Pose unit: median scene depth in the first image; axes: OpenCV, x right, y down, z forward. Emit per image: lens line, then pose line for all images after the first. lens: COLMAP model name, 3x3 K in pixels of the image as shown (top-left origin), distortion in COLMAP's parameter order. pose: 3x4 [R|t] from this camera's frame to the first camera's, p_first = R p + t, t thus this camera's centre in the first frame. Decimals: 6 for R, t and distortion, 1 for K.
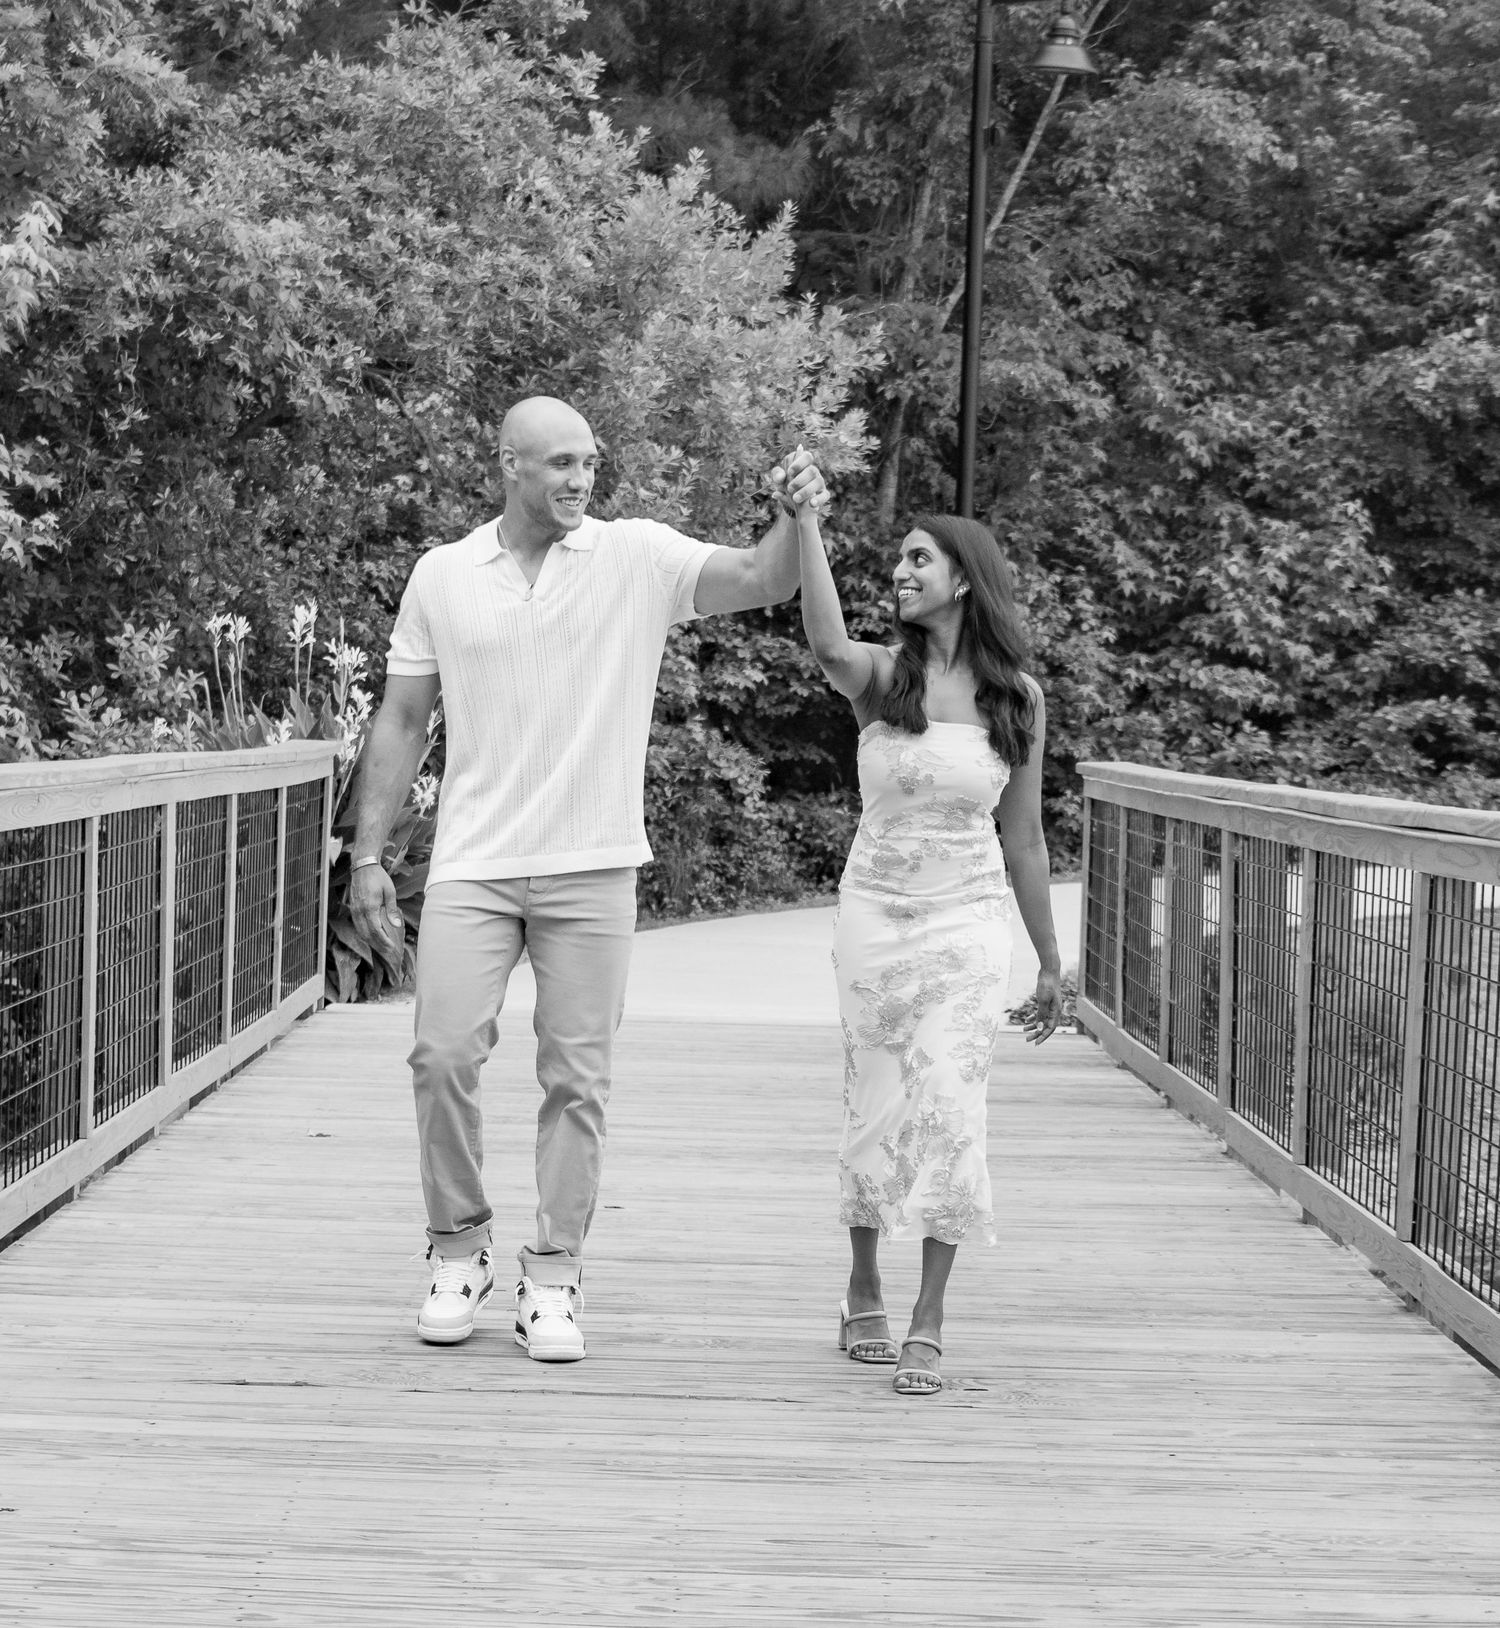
lens RADIAL K [[3543.3, 0, 643.9], [0, 3543.3, 1098.4], [0, 0, 1]] dist [-0.018309, 0.004944]
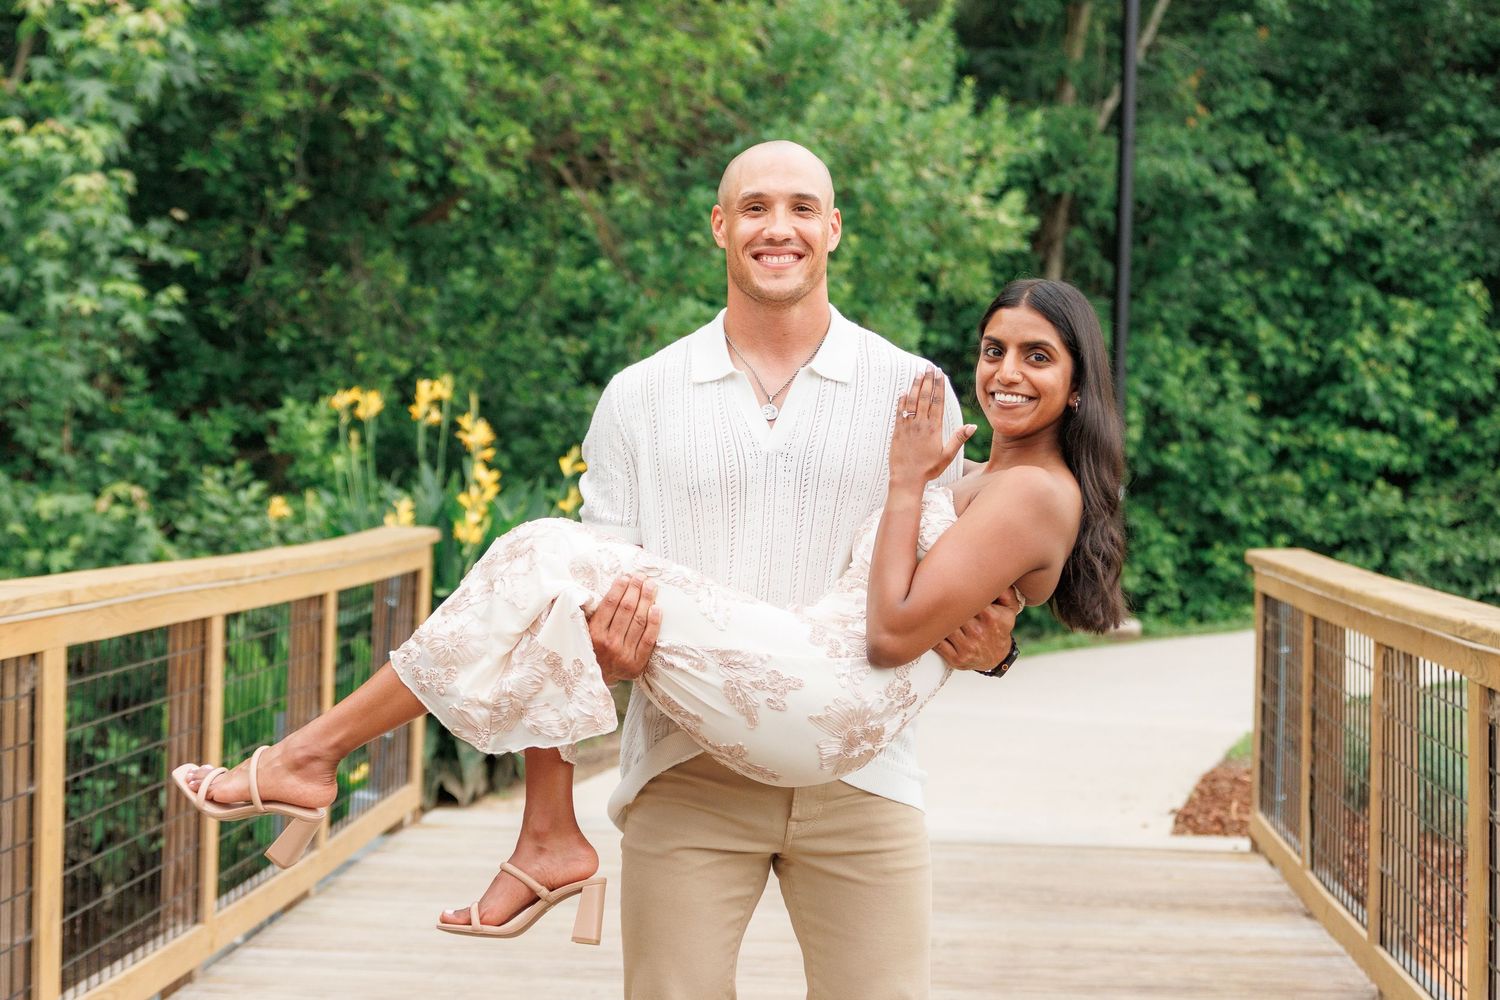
lens RADIAL K [[2974.0, 0, 750.8], [0, 2974.0, 531.0], [0, 0, 1]] dist [0.004046, -0.088854]
pose [[0.999395, -0.000830, -0.034756, 0.009372], [-0.002176, 0.996262, -0.086356, -0.014545], [0.034698, 0.086379, 0.995658, 0.101737]]
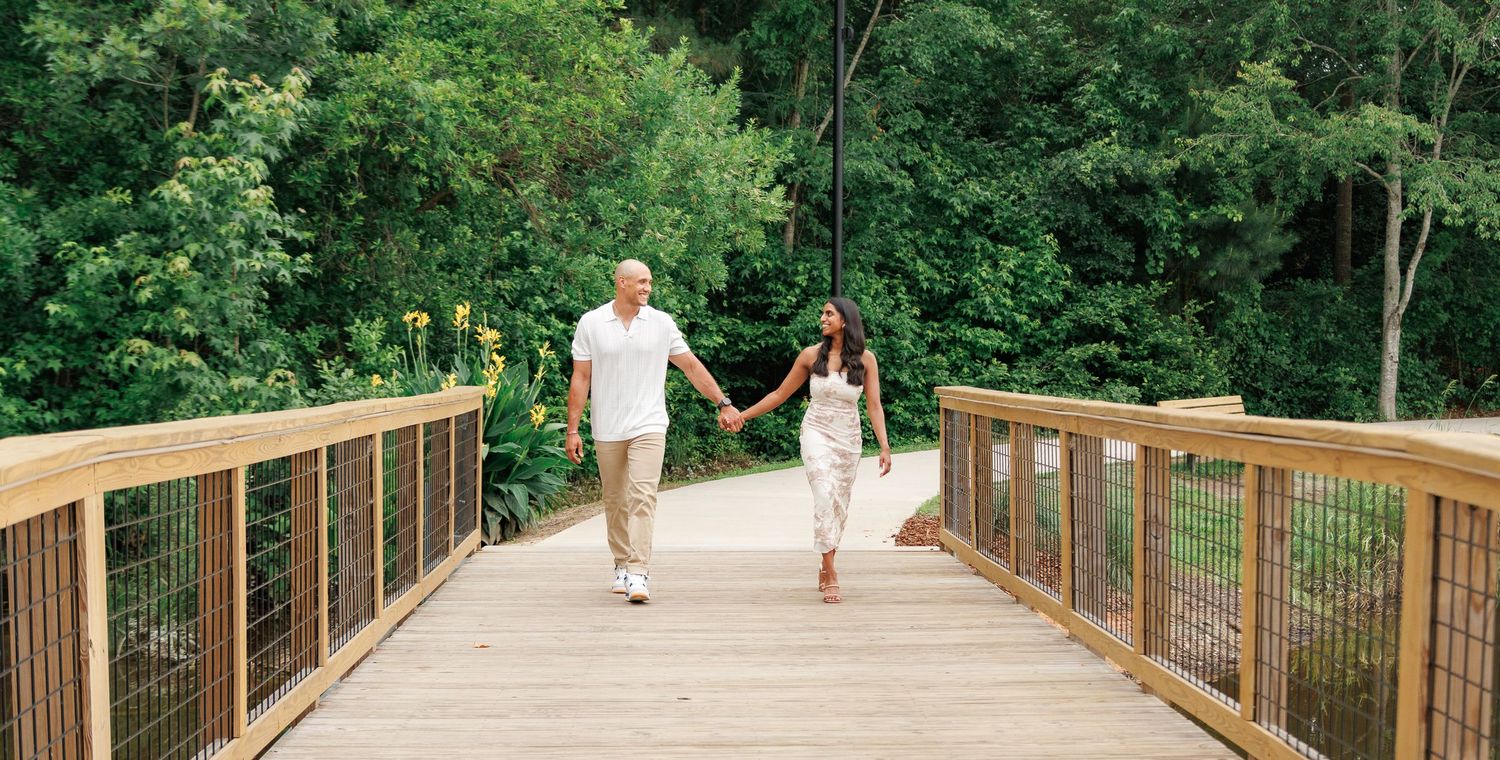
lens RADIAL K [[1946.1, 0, 754.7], [0, 1946.1, 490.3], [0, 0, 1]] dist [-0.009541, 0.005122]
pose [[0.998222, -0.029662, 0.051697, -0.004300], [0.031798, 0.998653, -0.040996, -0.005150], [-0.050412, 0.042567, 0.997821, 0.042399]]
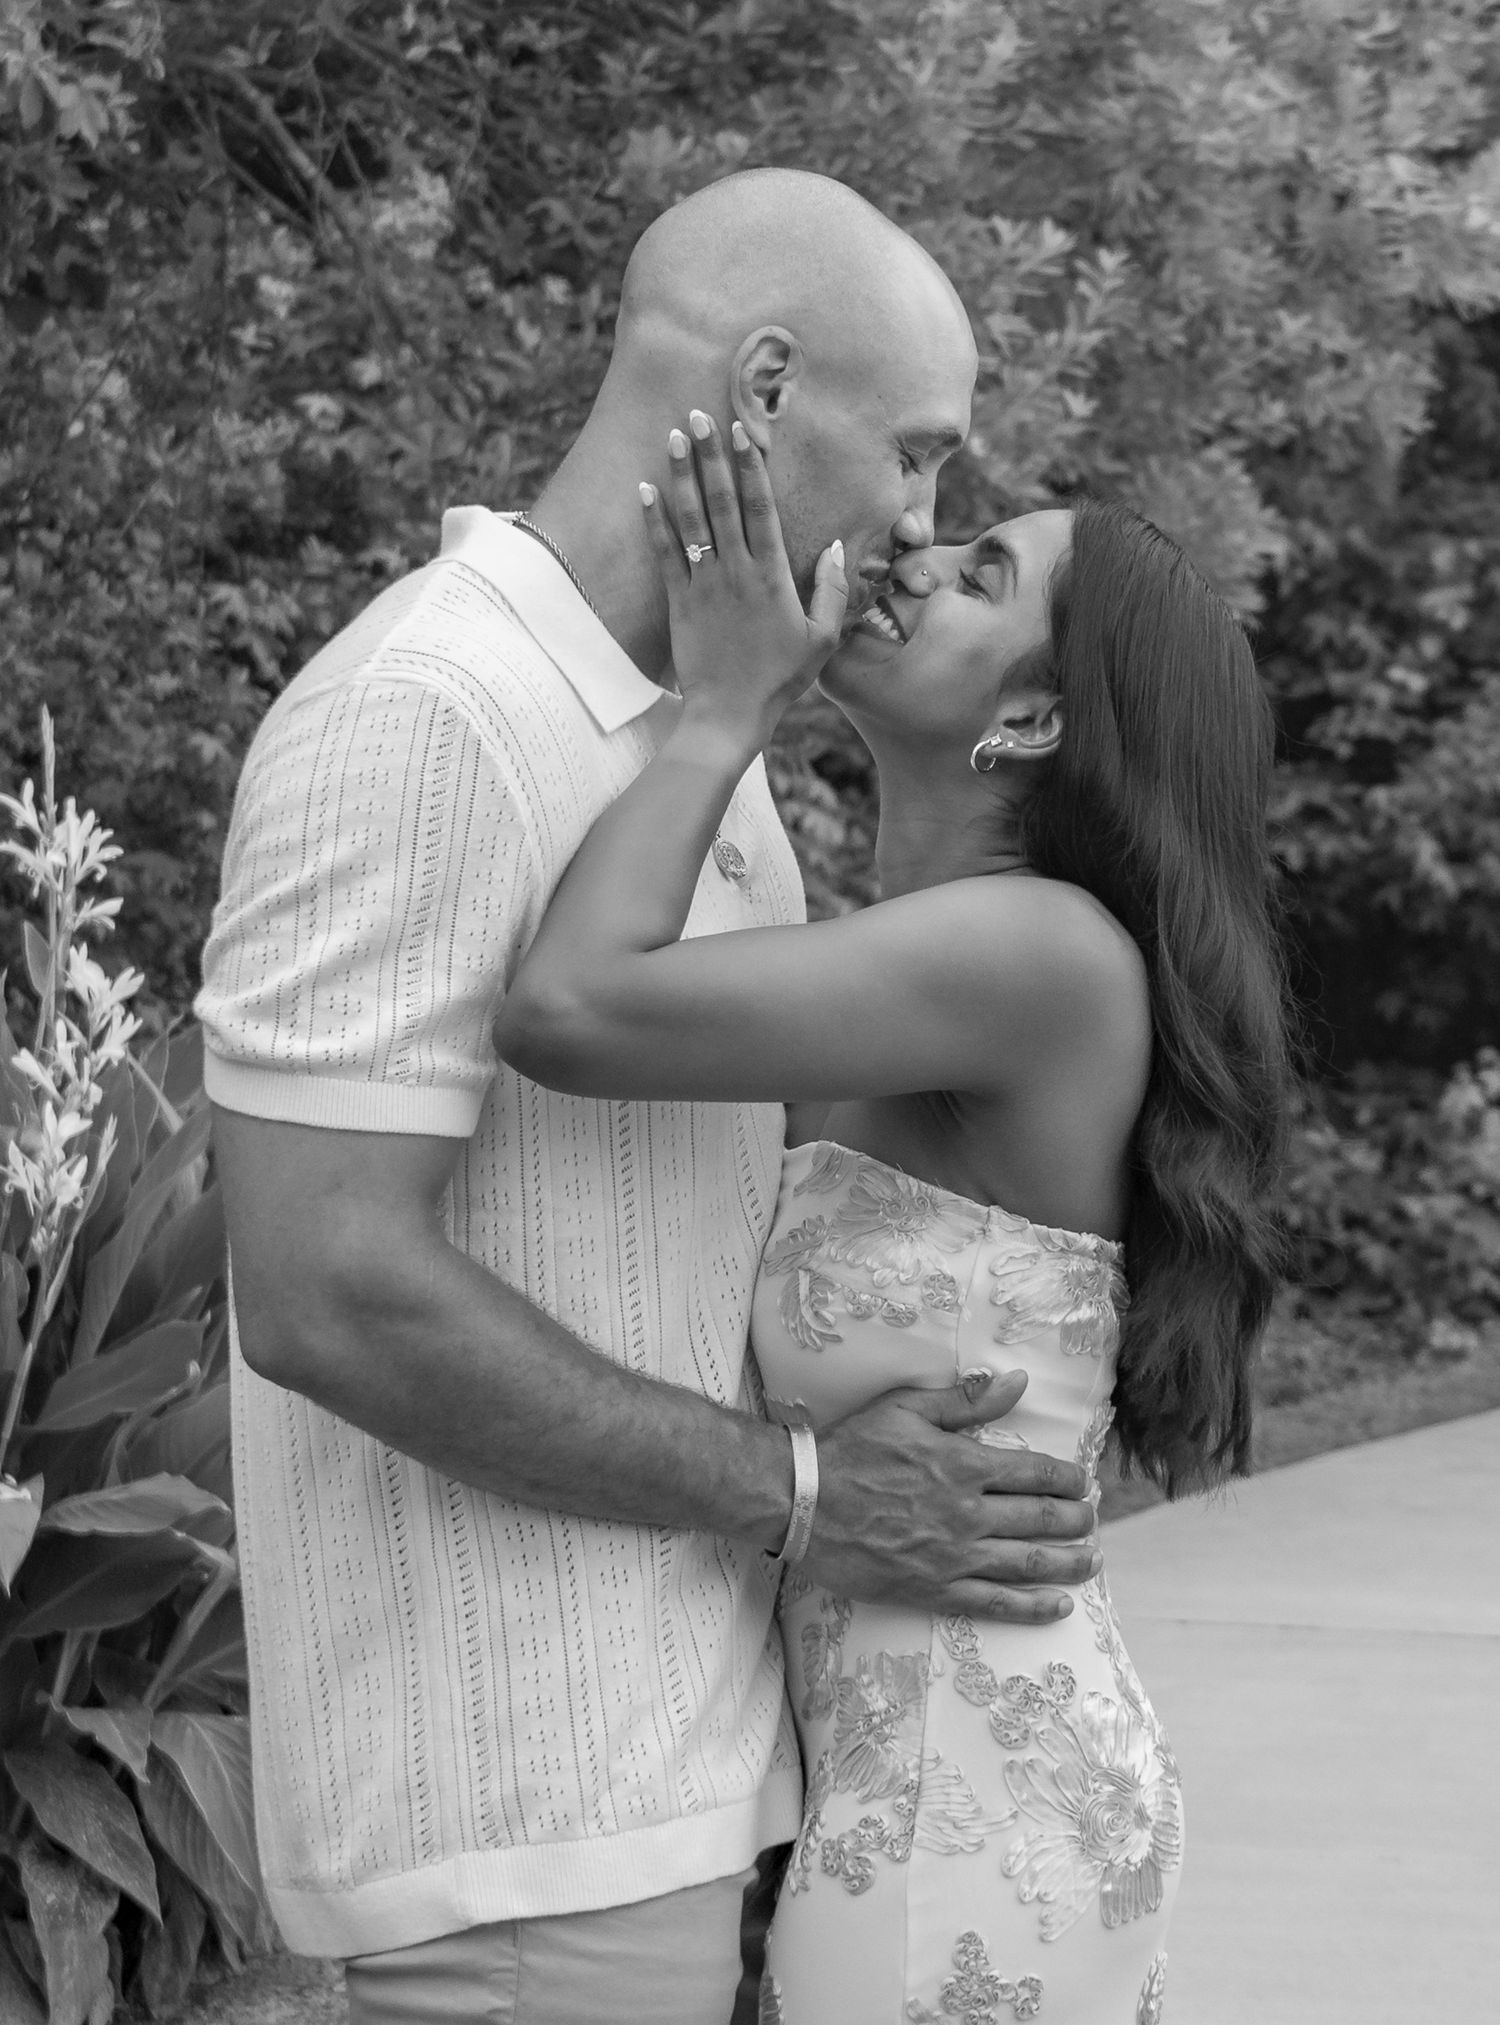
lens RADIAL K [[6541.7, 0, 746.8], [0, 6541.7, 1012.8], [0, 0, 1]] dist [0.010353, -0.443289]
pose [[0.999745, -0.020572, -0.009266, -0.011583], [0.019642, 0.995644, -0.091149, -0.030849], [0.011101, 0.090943, 0.995794, 0.236903]]
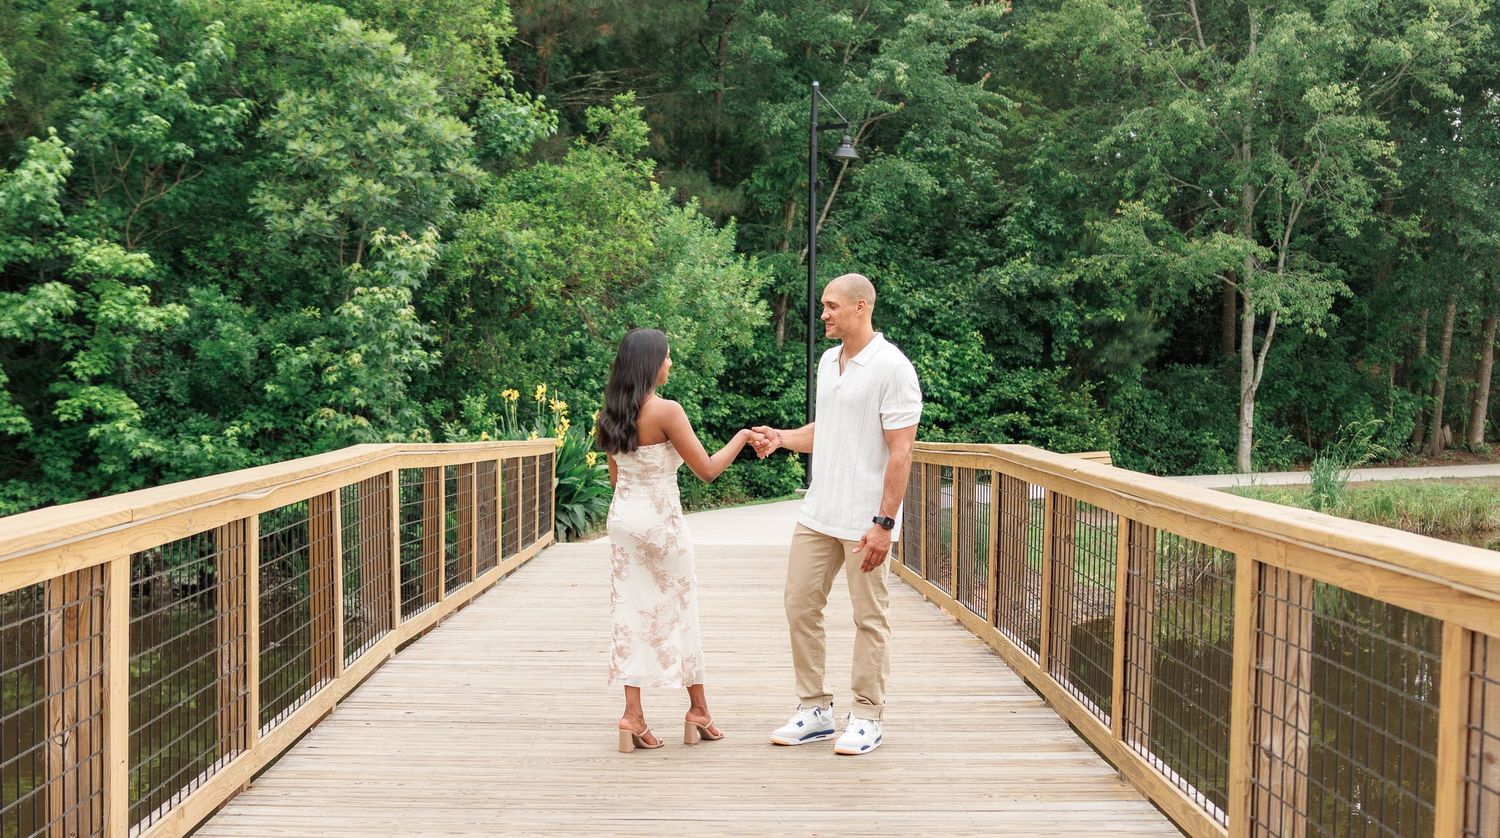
lens RADIAL K [[1542.3, 0, 688.1], [0, 1542.3, 529.7], [0, 0, 1]] dist [-0.003530, -0.014929]
pose [[0.999647, -0.026366, 0.003147, 0.000678], [0.026478, 0.998695, -0.043667, 0.006284], [-0.001992, 0.043735, 0.999041, -0.040175]]
